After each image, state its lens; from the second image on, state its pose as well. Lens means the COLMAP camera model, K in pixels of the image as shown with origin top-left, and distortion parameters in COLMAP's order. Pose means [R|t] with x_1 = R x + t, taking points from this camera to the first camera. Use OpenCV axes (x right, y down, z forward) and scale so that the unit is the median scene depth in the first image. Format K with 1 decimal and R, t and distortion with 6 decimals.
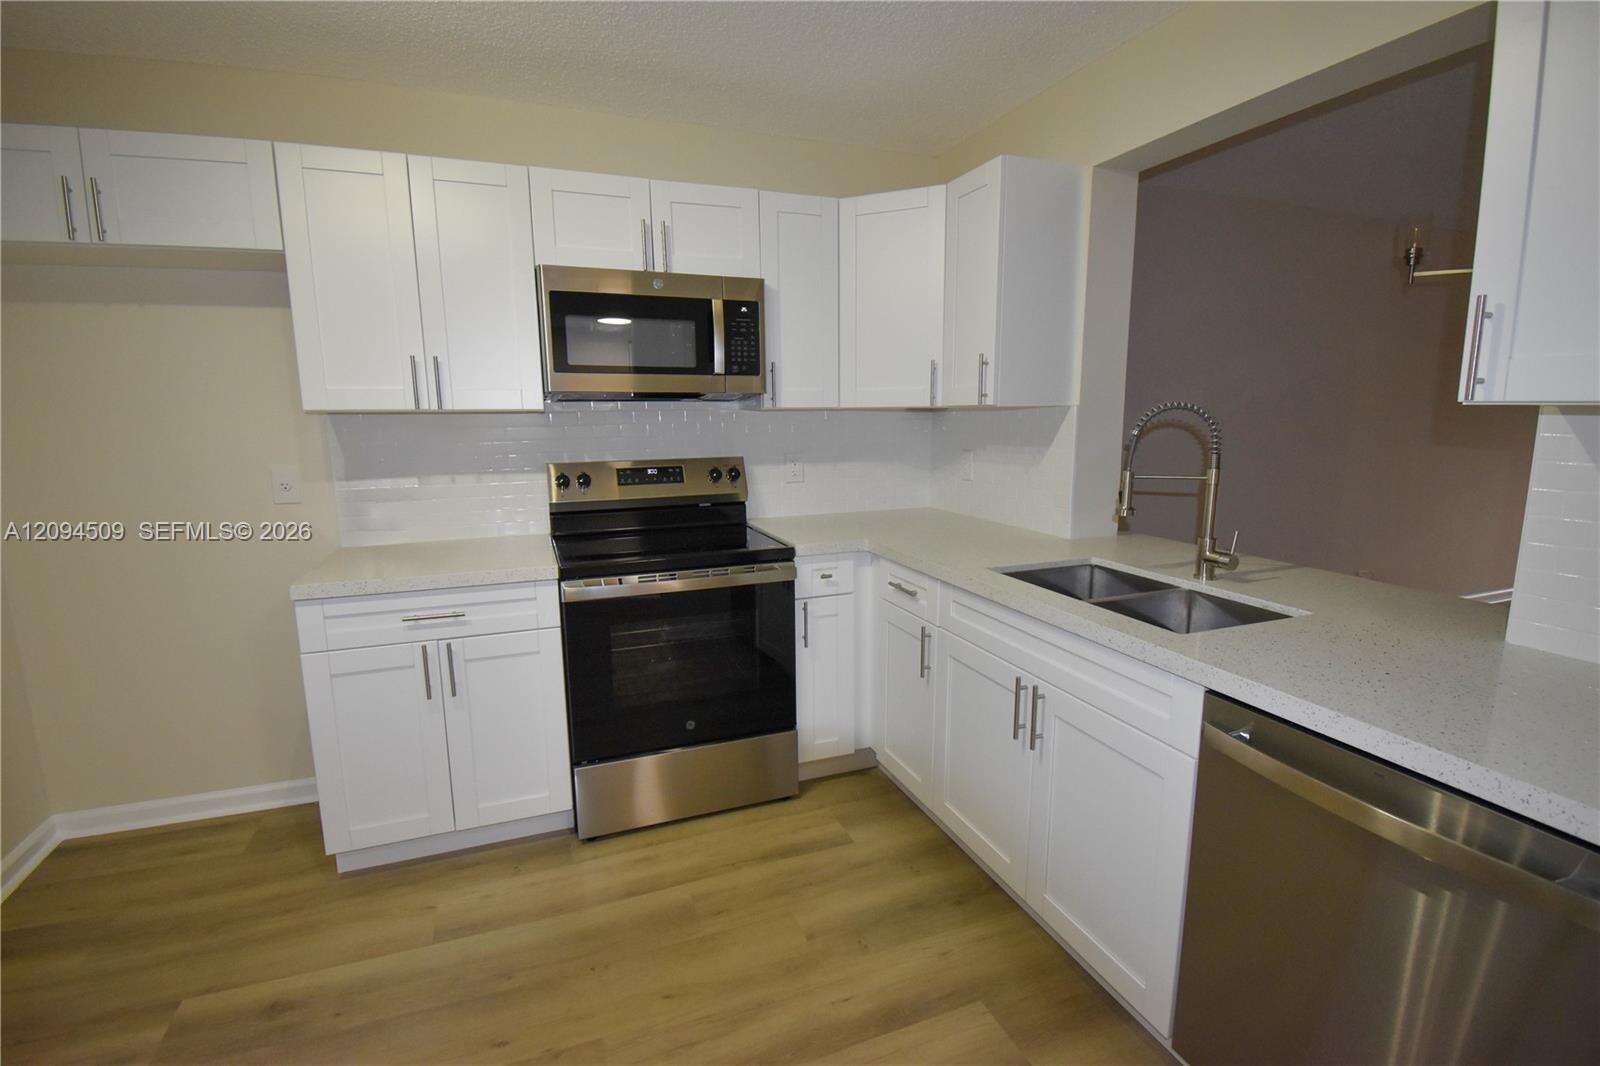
lens RADIAL K [[716.4, 0, 800.0], [0, 716.4, 533.0], [0, 0, 1]] dist [0.012533, -0.022160]
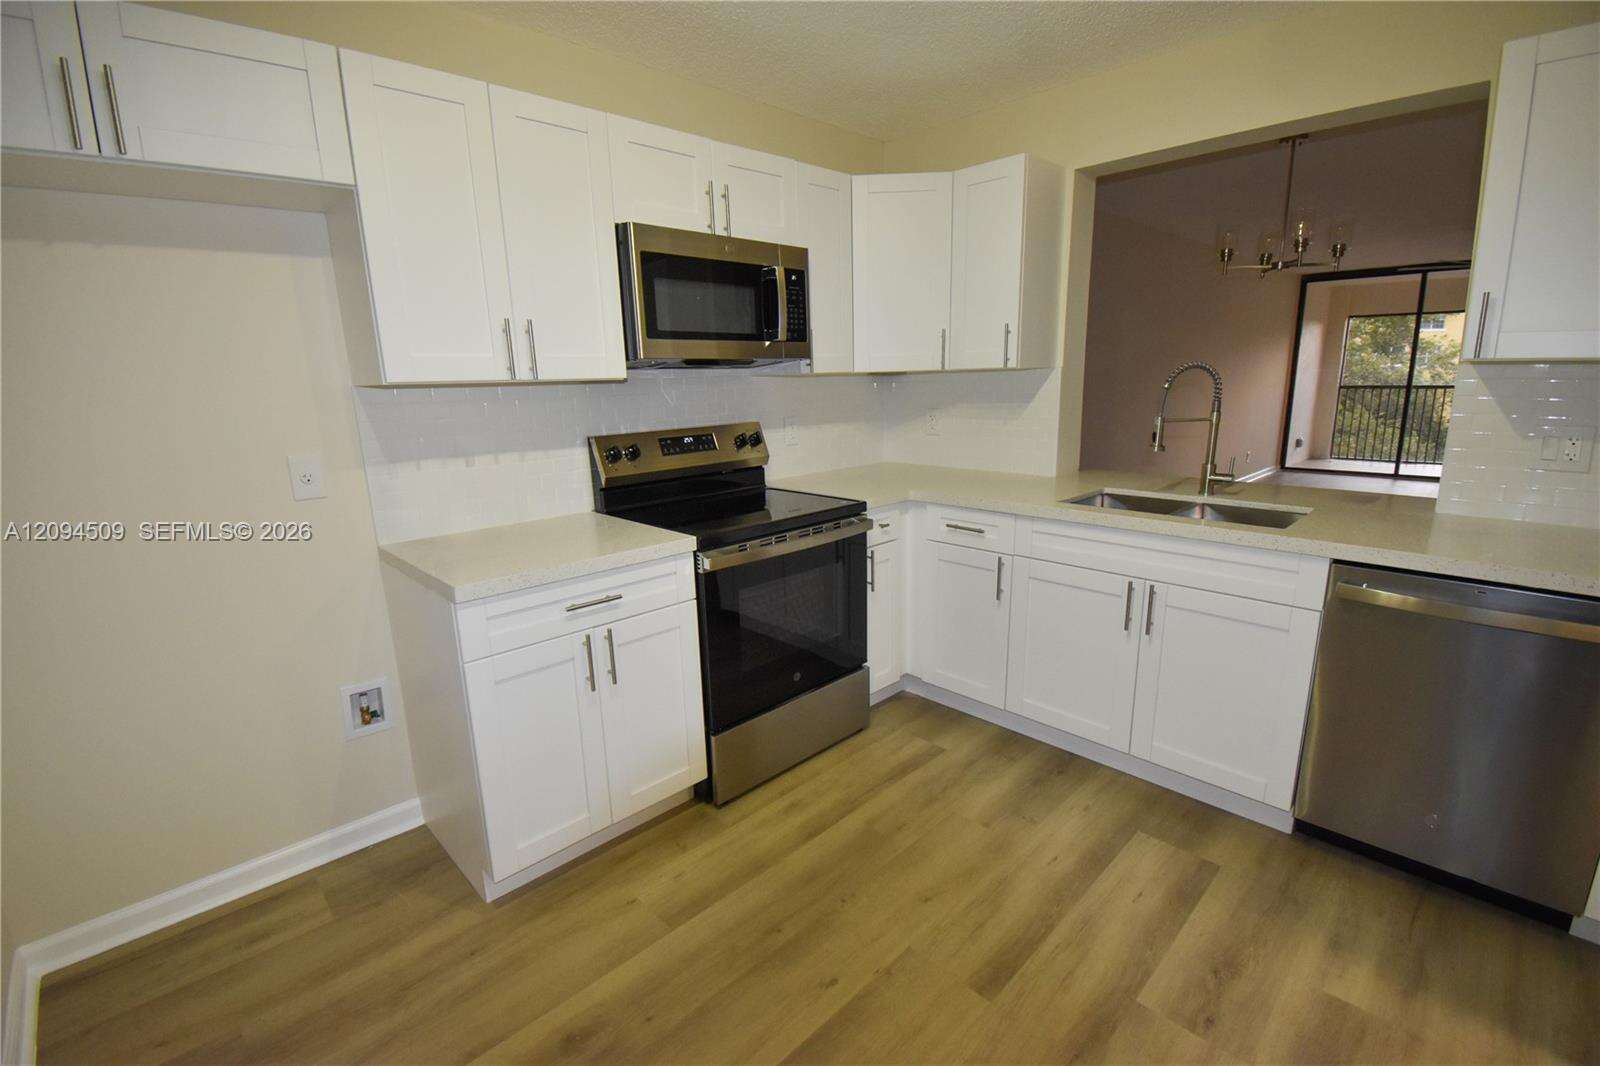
lens RADIAL K [[691.8, 0, 800.0], [0, 691.8, 533.0], [0, 0, 1]] dist [0.010203, -0.017666]
pose [[0.924664, -0.099356, 0.367594, -0.510525], [0.080988, 0.994587, 0.065103, -0.009234], [-0.372072, -0.030428, 0.927705, 0.059774]]
